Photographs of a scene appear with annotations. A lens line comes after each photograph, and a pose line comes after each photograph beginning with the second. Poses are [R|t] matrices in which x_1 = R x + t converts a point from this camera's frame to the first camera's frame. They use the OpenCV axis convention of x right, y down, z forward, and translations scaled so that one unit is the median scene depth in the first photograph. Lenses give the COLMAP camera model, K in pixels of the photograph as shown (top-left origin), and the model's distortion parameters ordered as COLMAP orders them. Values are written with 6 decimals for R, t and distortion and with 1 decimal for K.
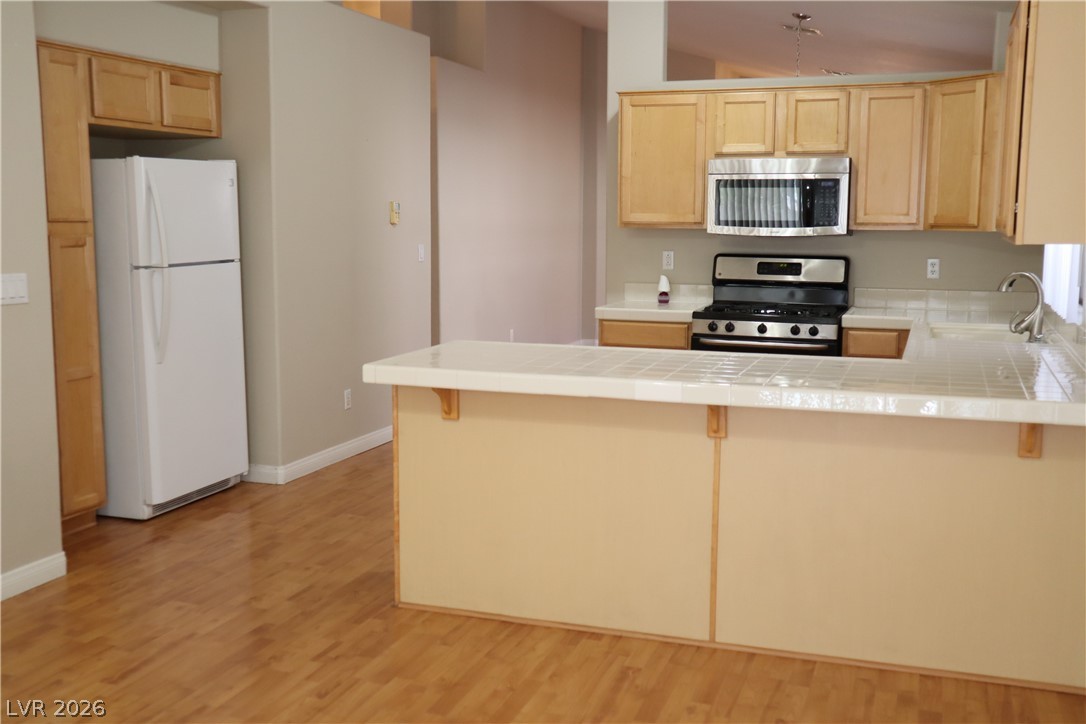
lens RADIAL K [[1134.7, 0, 543.0], [0, 1134.7, 362.0], [0, 0, 1]] dist [-0.017100, 0.095928]
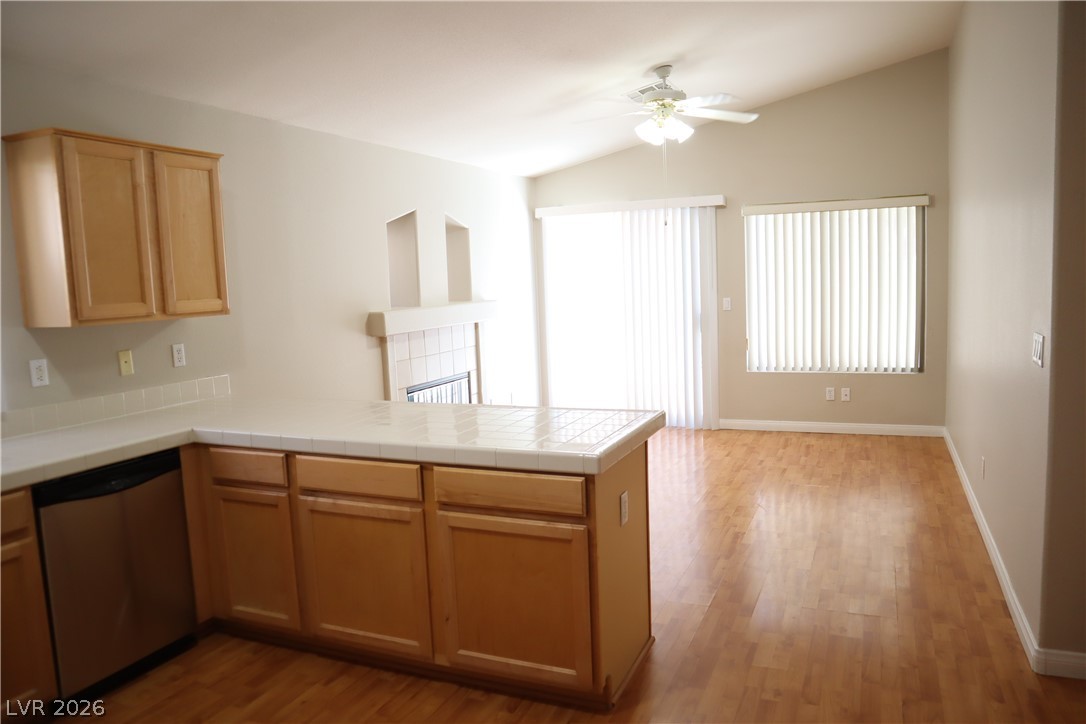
lens RADIAL K [[772.0, 0, 543.0], [0, 772.0, 362.0], [0, 0, 1]] dist [-0.122937, 0.085640]
pose [[-0.997462, 0.025900, 0.066320, -0.060555], [0.041071, 0.970195, 0.238819, -0.165638], [-0.058158, 0.240937, -0.968797, 1.219610]]
